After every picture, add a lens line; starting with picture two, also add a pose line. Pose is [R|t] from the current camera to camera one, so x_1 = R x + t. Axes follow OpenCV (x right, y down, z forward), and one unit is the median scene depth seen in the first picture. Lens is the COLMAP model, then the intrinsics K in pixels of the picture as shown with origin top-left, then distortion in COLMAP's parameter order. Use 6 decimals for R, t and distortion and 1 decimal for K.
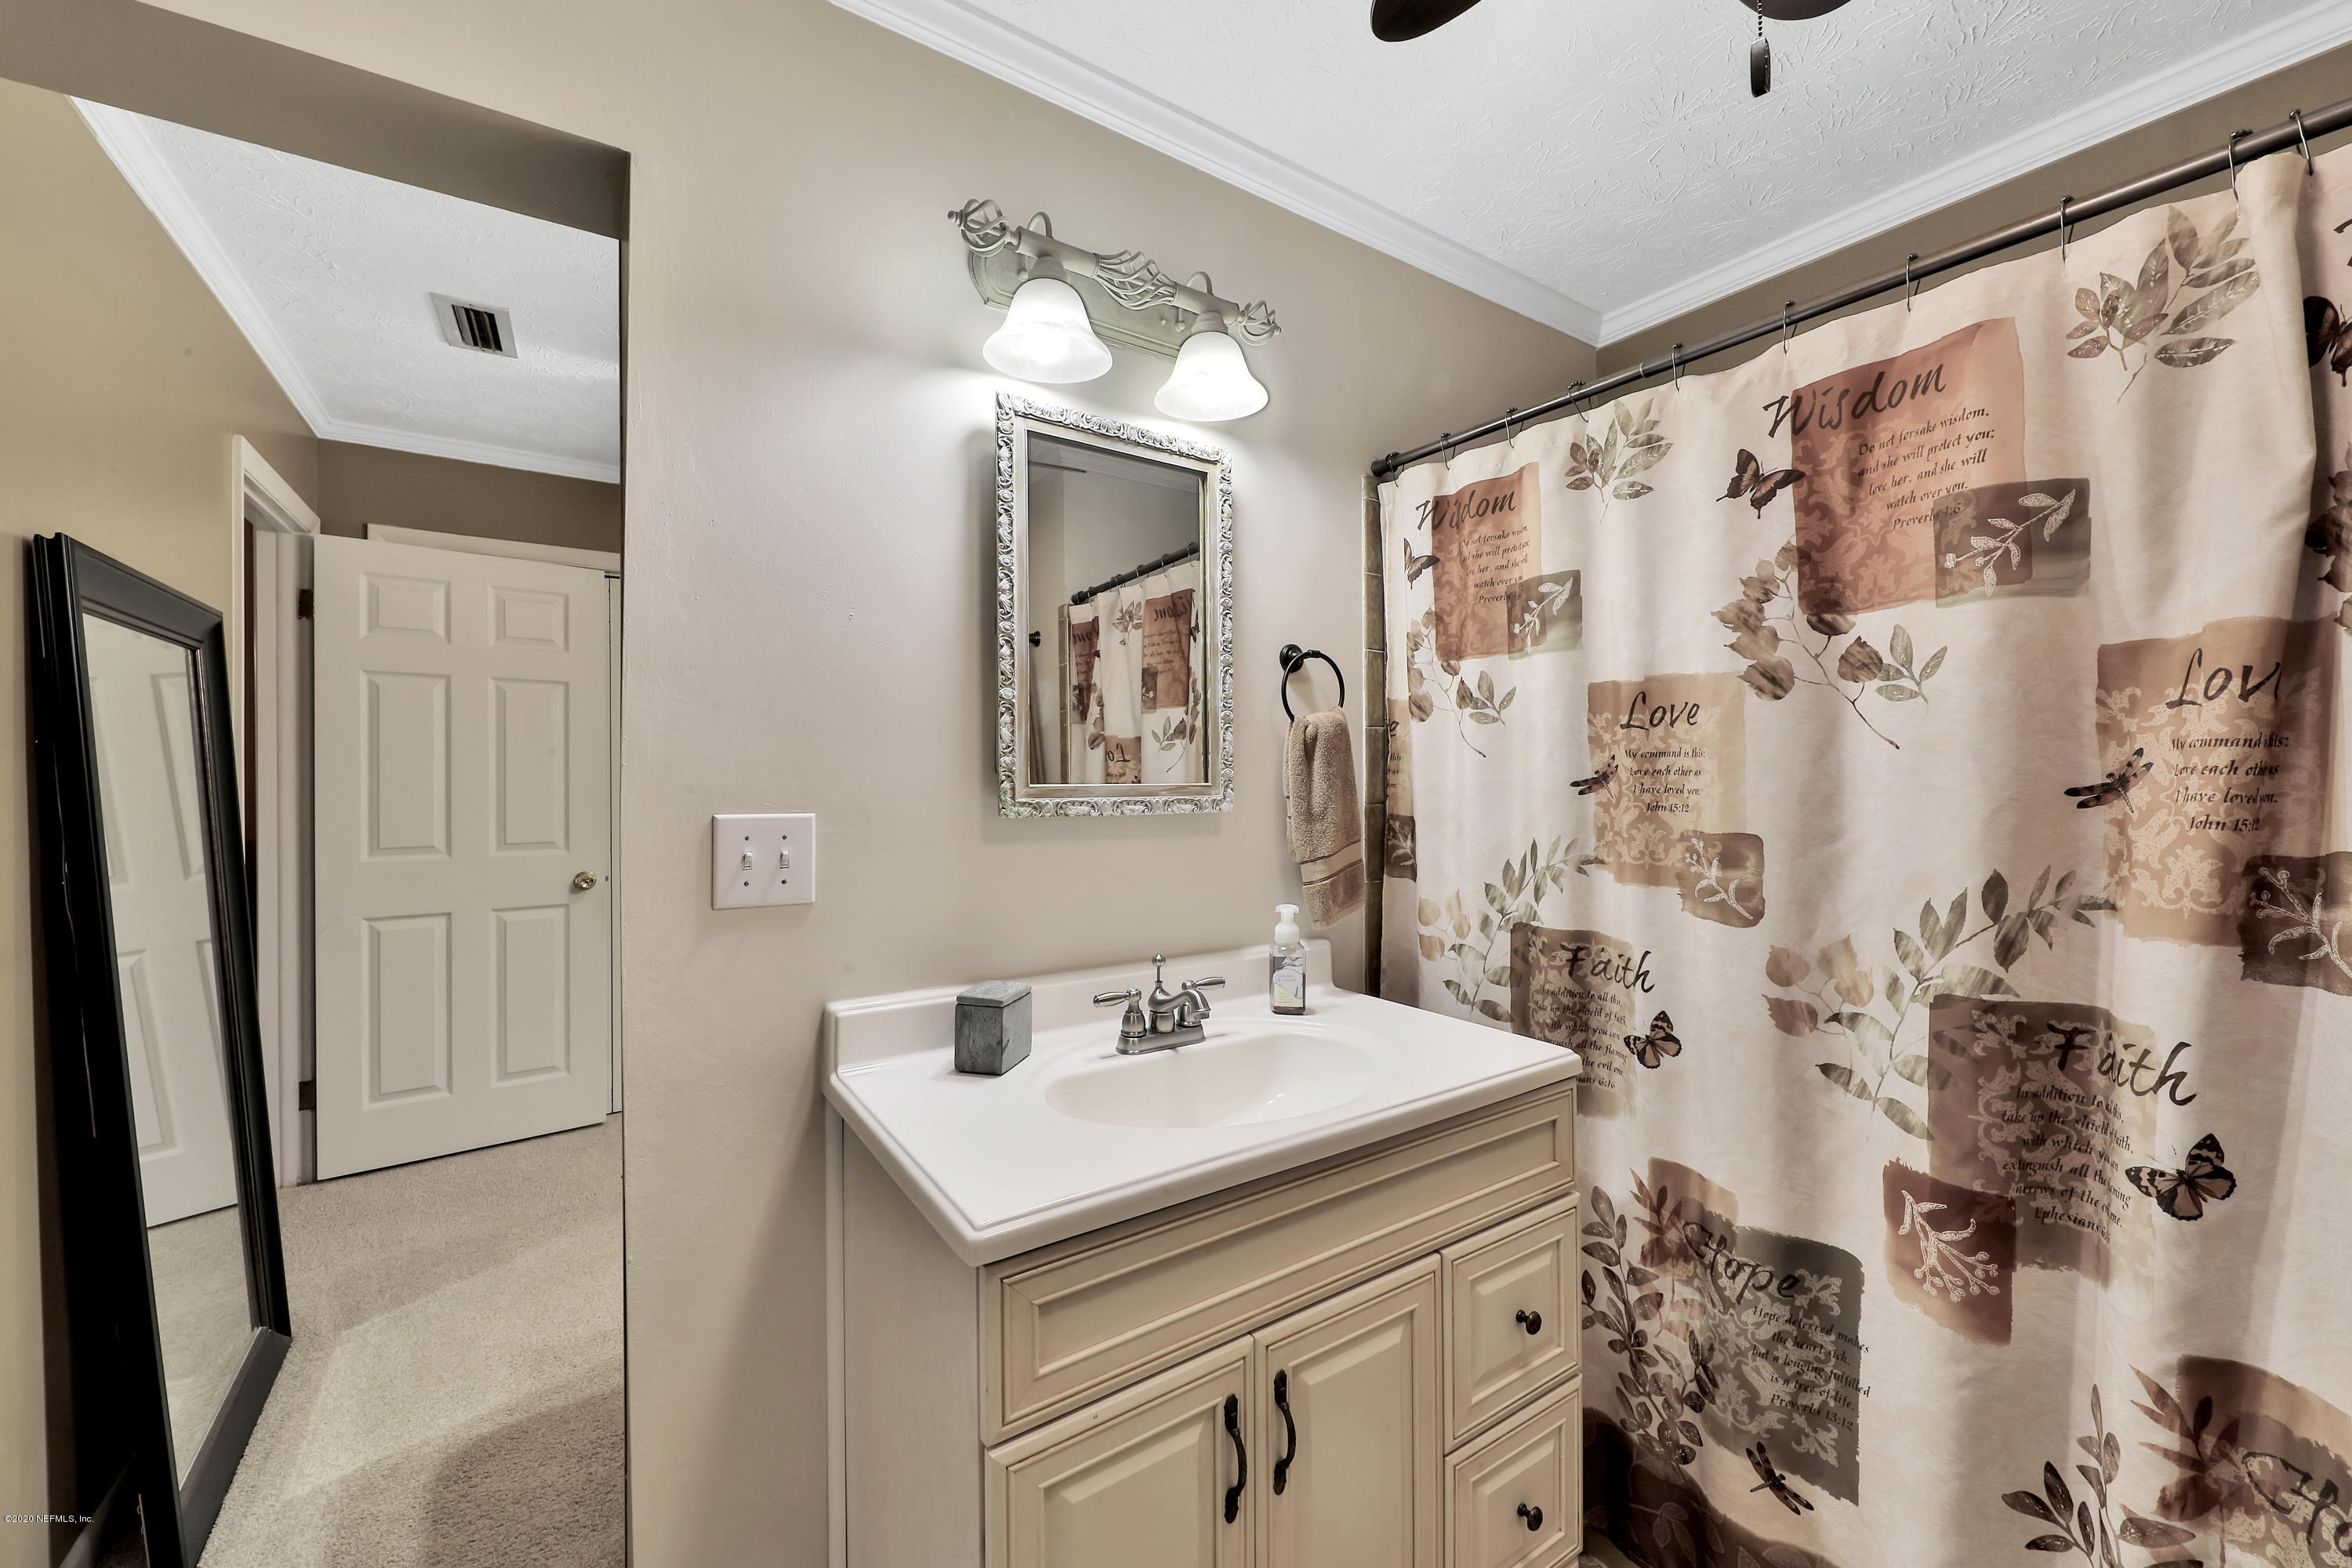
lens RADIAL K [[922.2, 0, 1179.1], [0, 922.2, 777.8], [0, 0, 1]] dist [-0.003145, -0.001896]
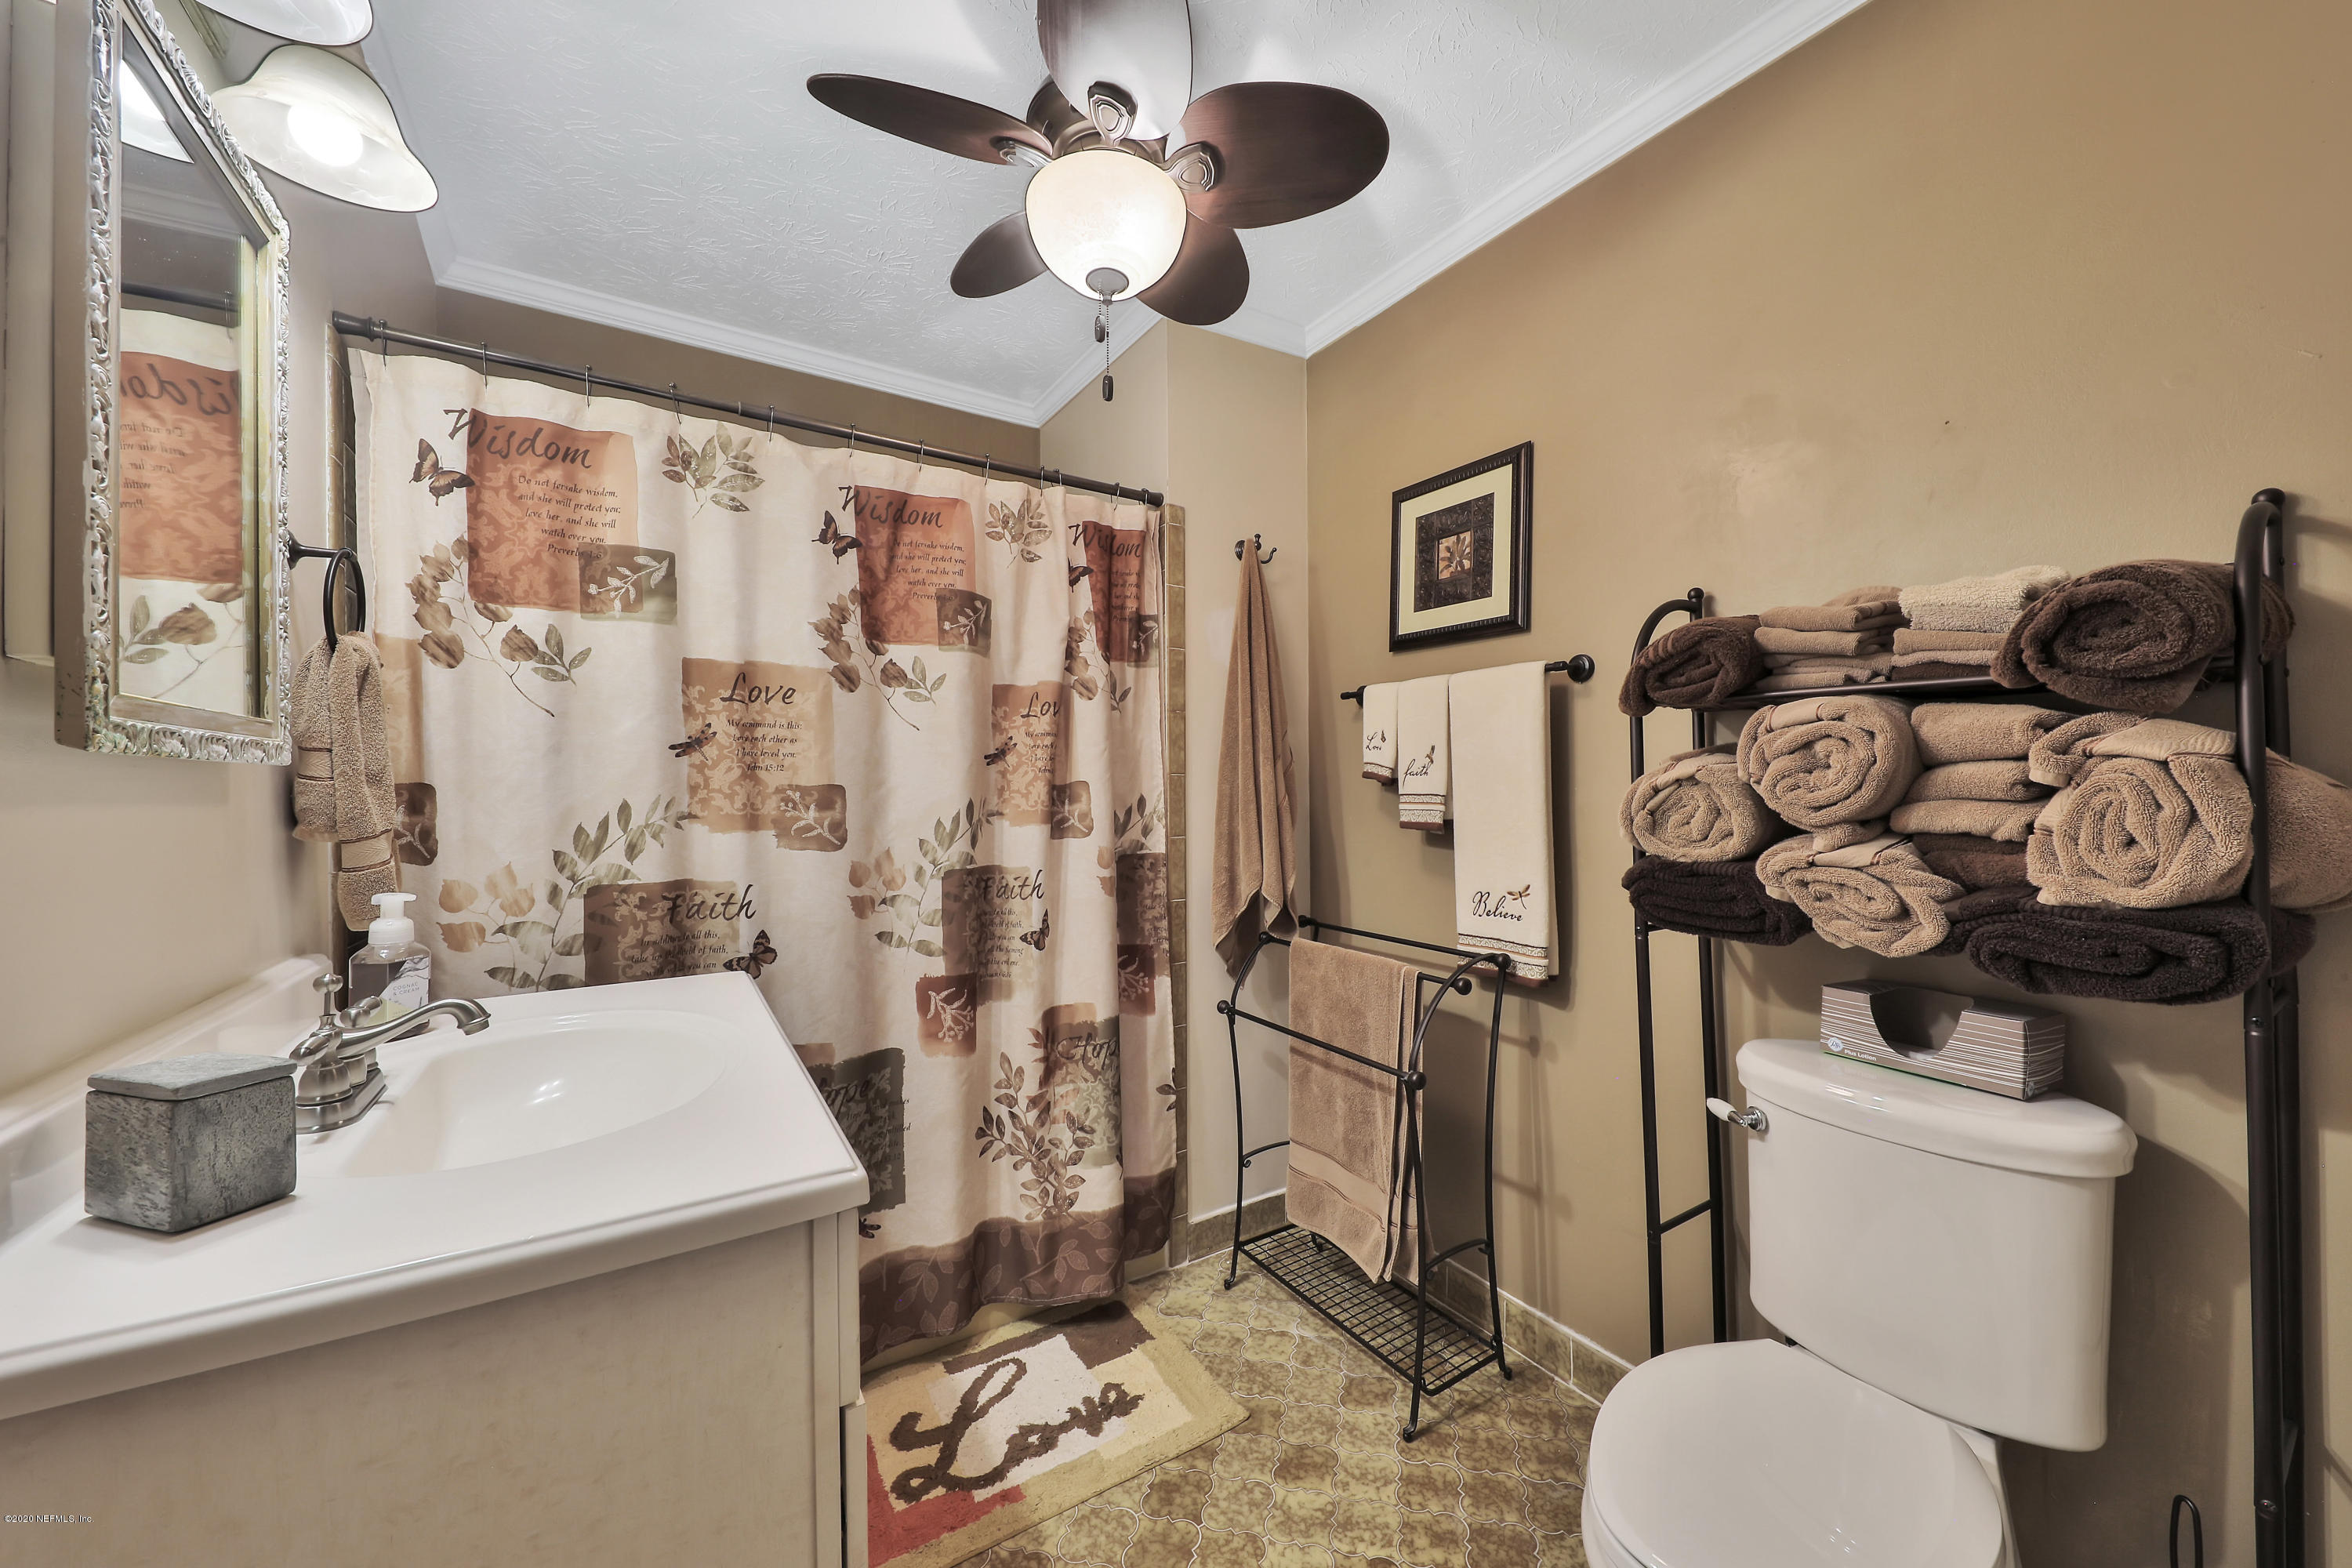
lens RADIAL K [[867.5, 0, 1190.3], [0, 867.5, 780.6], [0, 0, 1]] dist [0.000906, -0.001534]
pose [[0.006800, 0.013186, 0.999890, -0.722205], [0.004392, 0.999903, -0.013216, 0.075964], [-0.999967, 0.004481, 0.006741, 0.455345]]
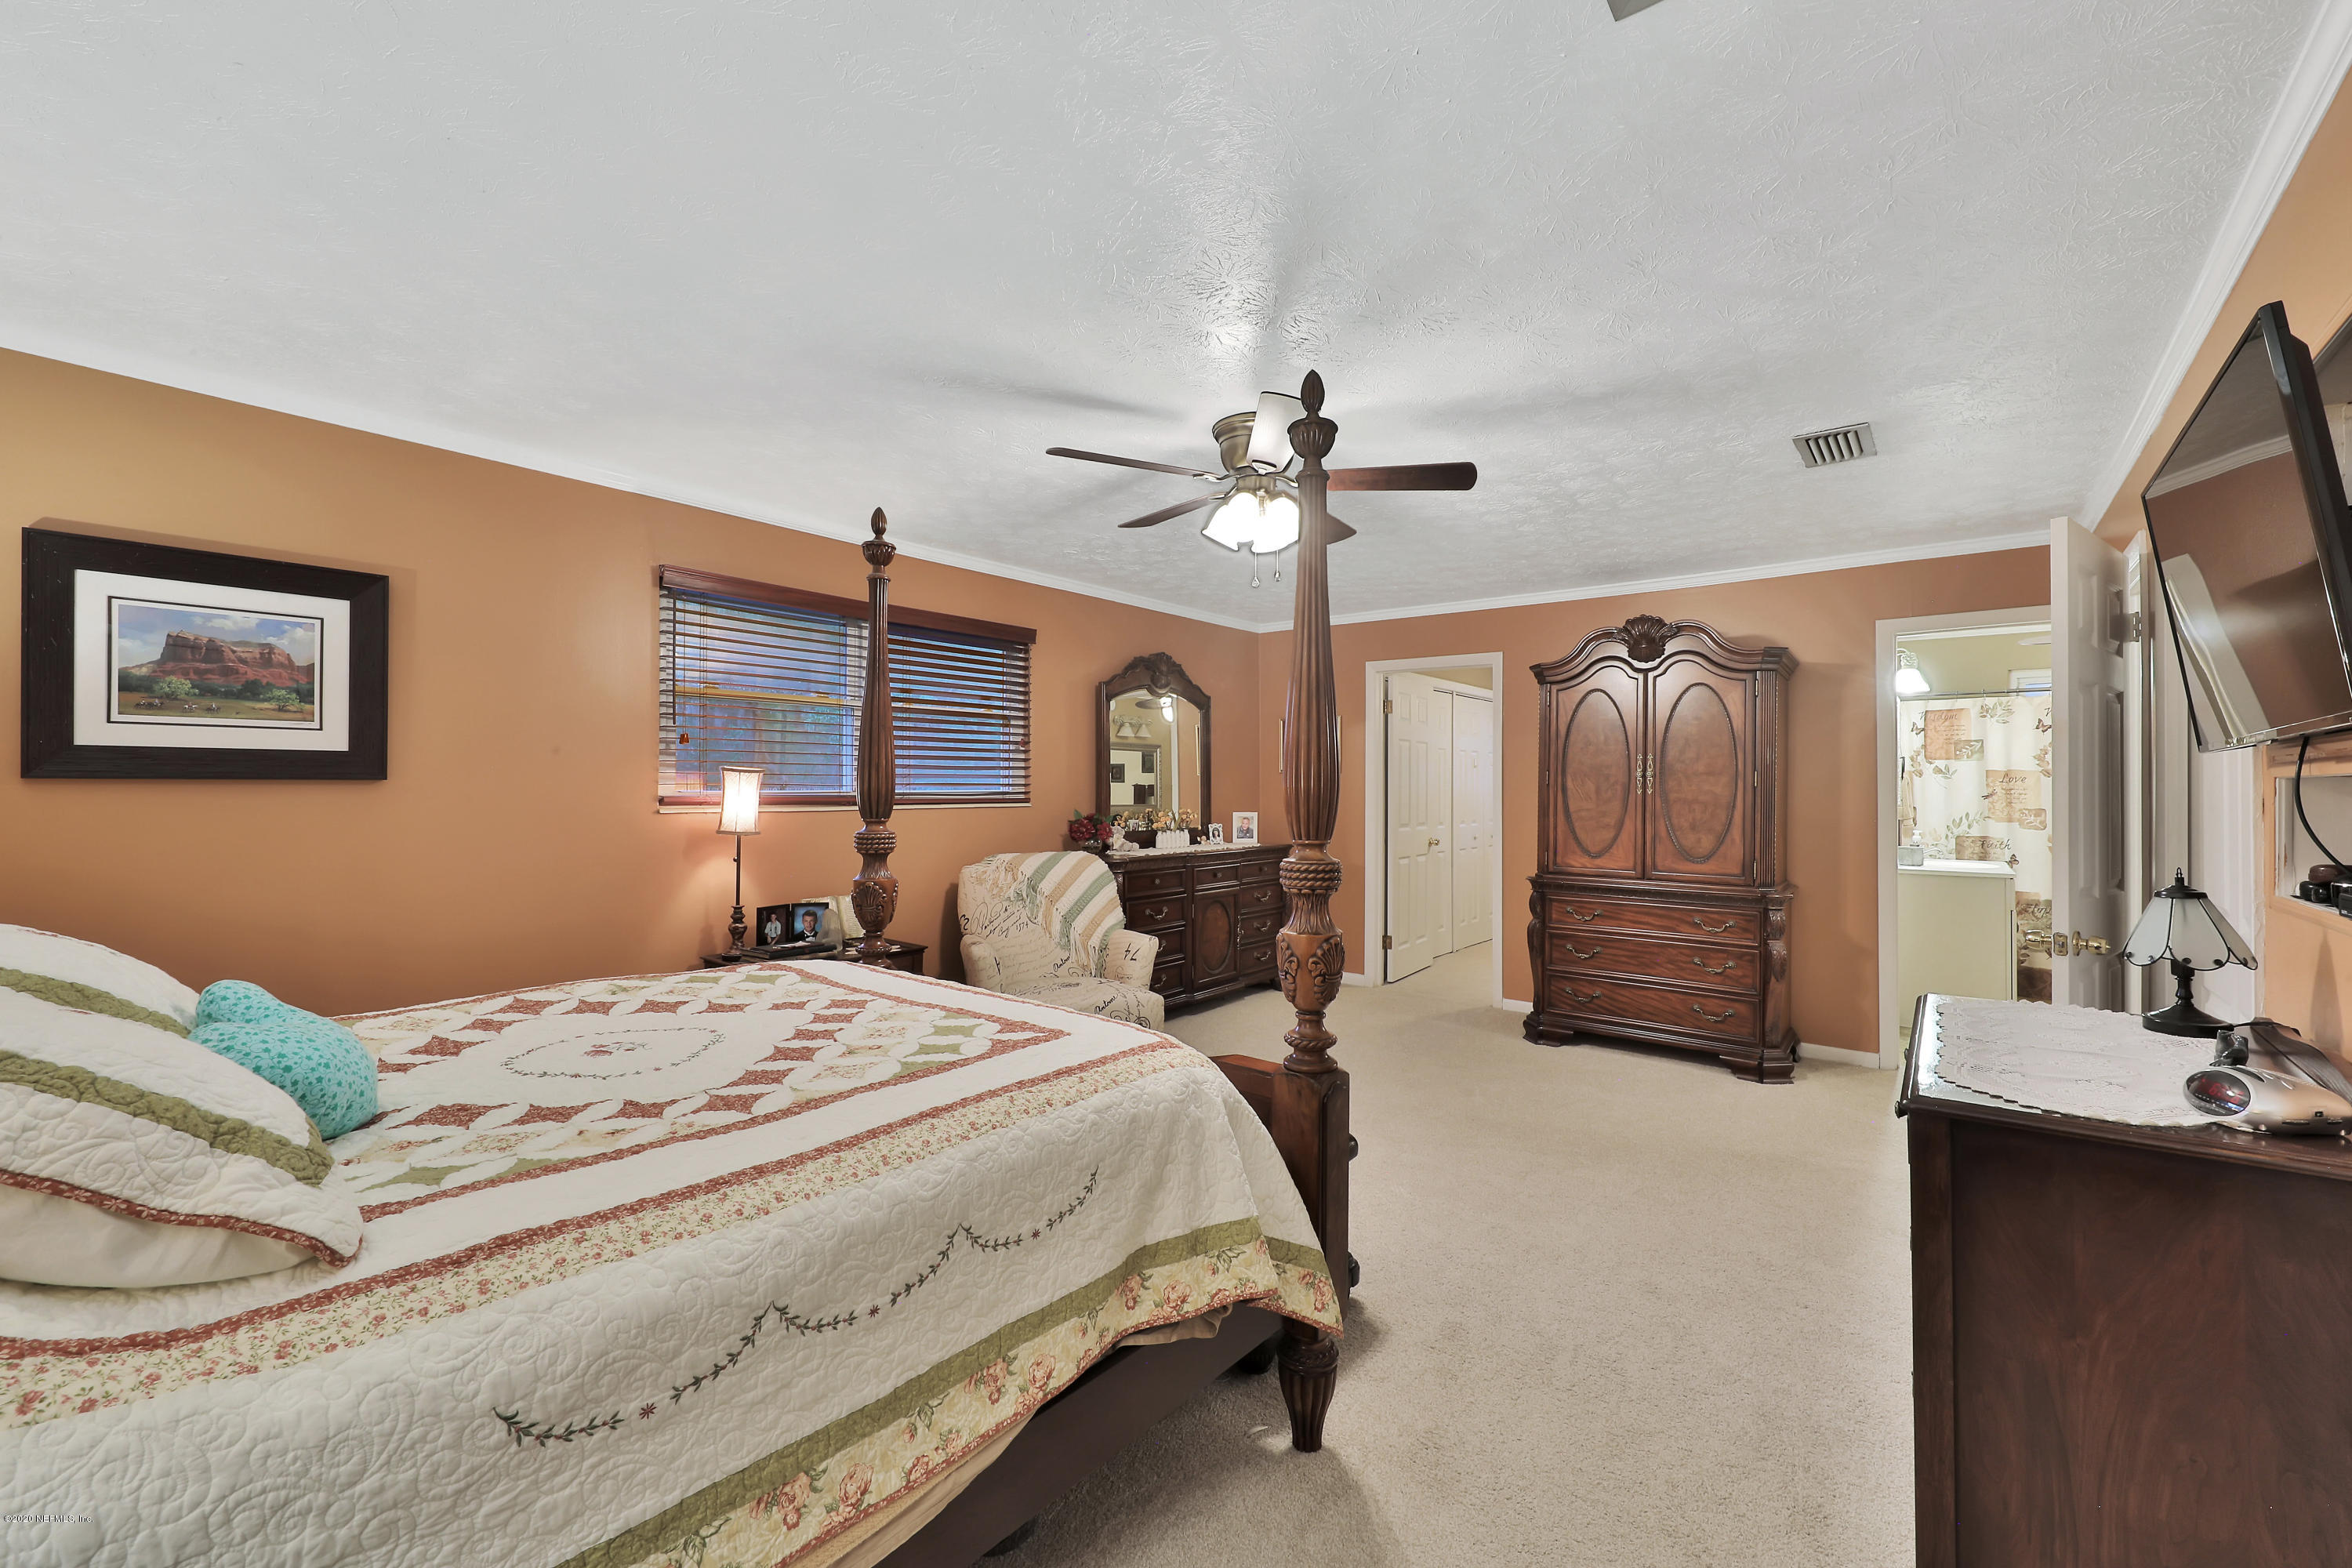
lens RADIAL K [[922.2, 0, 1207.5], [0, 922.2, 781.4], [0, 0, 1]] dist [-0.003145, -0.001896]
pose [[0.953000, 0.018379, 0.302411, -4.462481], [-0.015381, 0.999806, -0.012293, 0.047180], [-0.302578, 0.007064, 0.953098, -1.936687]]
